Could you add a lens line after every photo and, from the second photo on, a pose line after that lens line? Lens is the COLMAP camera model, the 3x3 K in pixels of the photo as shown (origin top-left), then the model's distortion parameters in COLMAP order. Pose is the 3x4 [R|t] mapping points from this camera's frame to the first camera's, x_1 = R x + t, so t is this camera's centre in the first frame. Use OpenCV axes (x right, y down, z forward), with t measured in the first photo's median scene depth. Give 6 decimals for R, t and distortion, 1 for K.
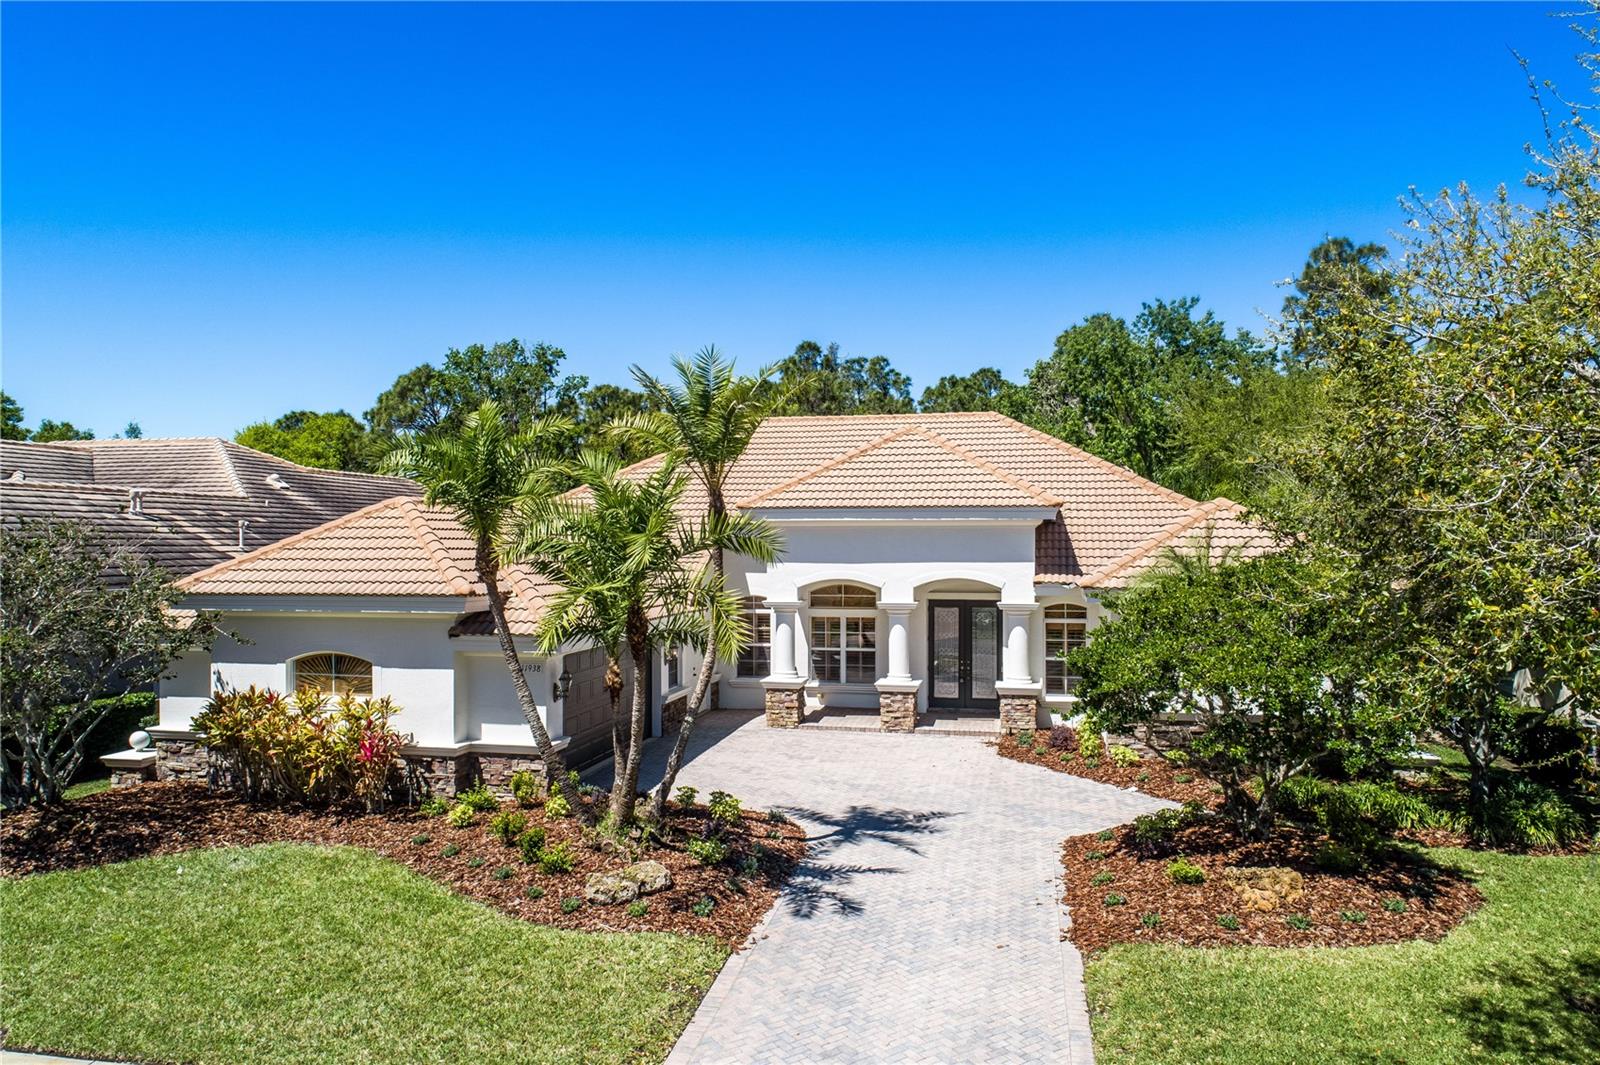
lens RADIAL K [[1102.5, 0, 792.2], [0, 1102.5, 536.0], [0, 0, 1]] dist [-0.000980, -0.003210]
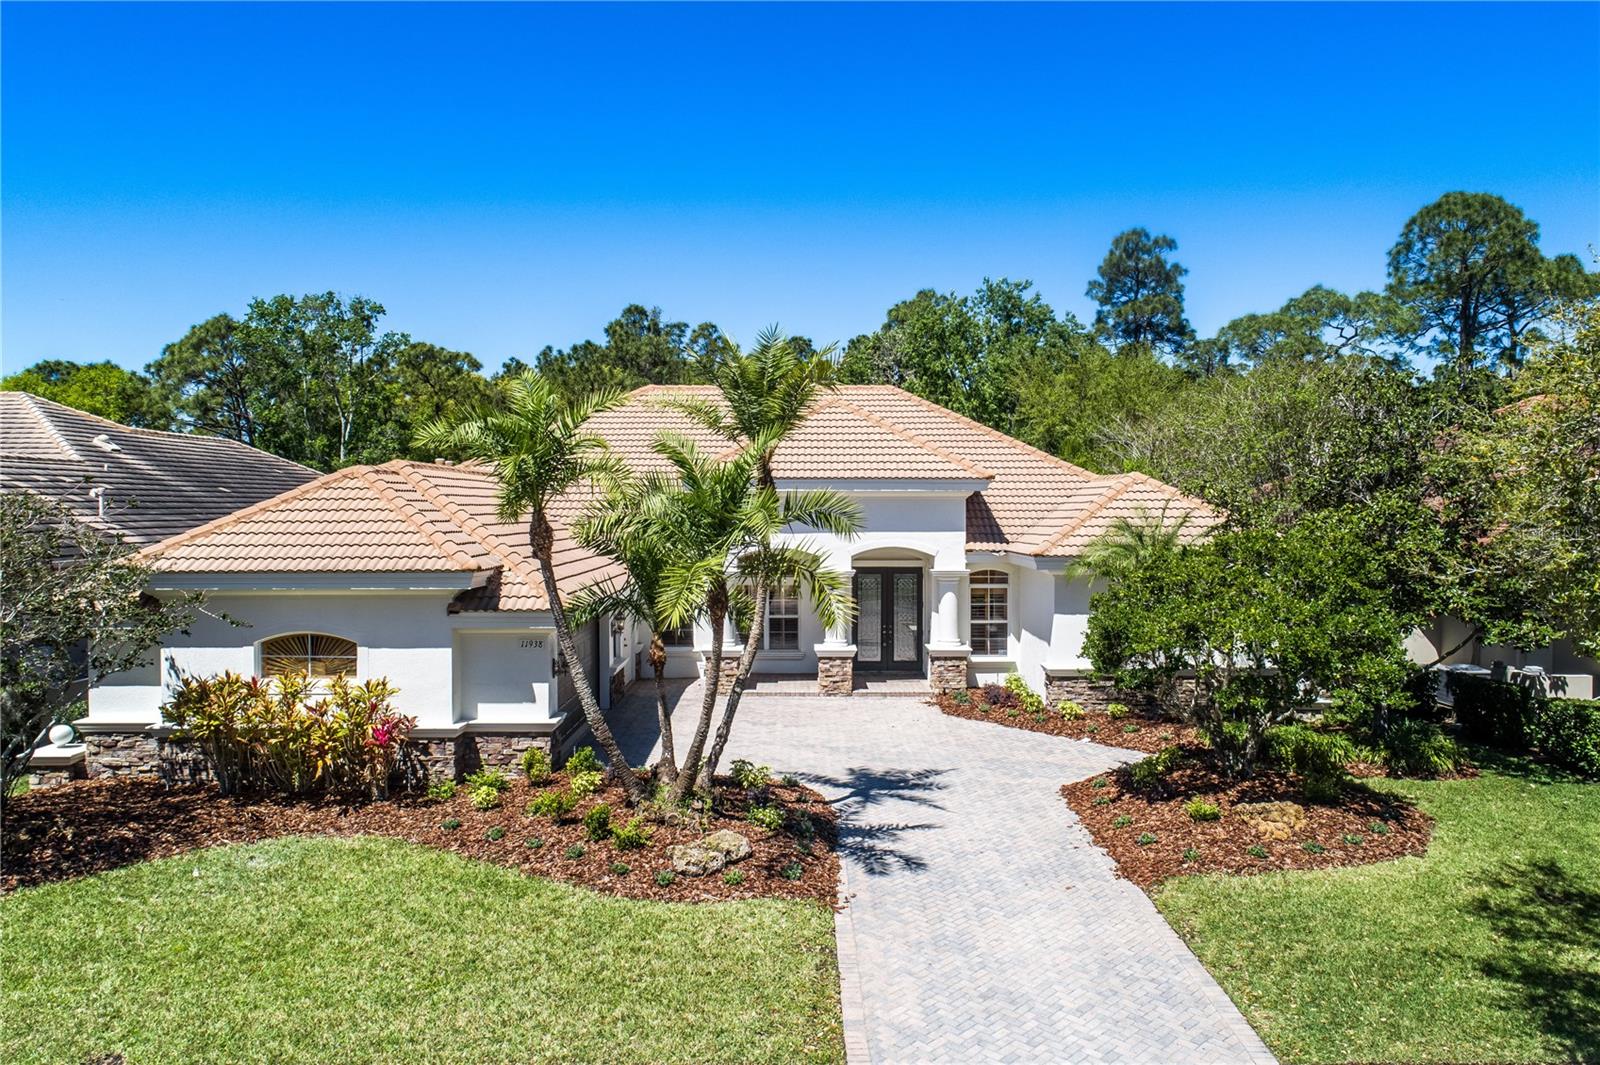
lens RADIAL K [[1102.5, 0, 792.2], [0, 1102.5, 536.0], [0, 0, 1]] dist [-0.000980, -0.003210]
pose [[0.977282, -0.005361, 0.211876, -0.220214], [-0.001626, 0.999461, 0.032787, -0.008114], [-0.211937, -0.032386, 0.976747, 0.001546]]
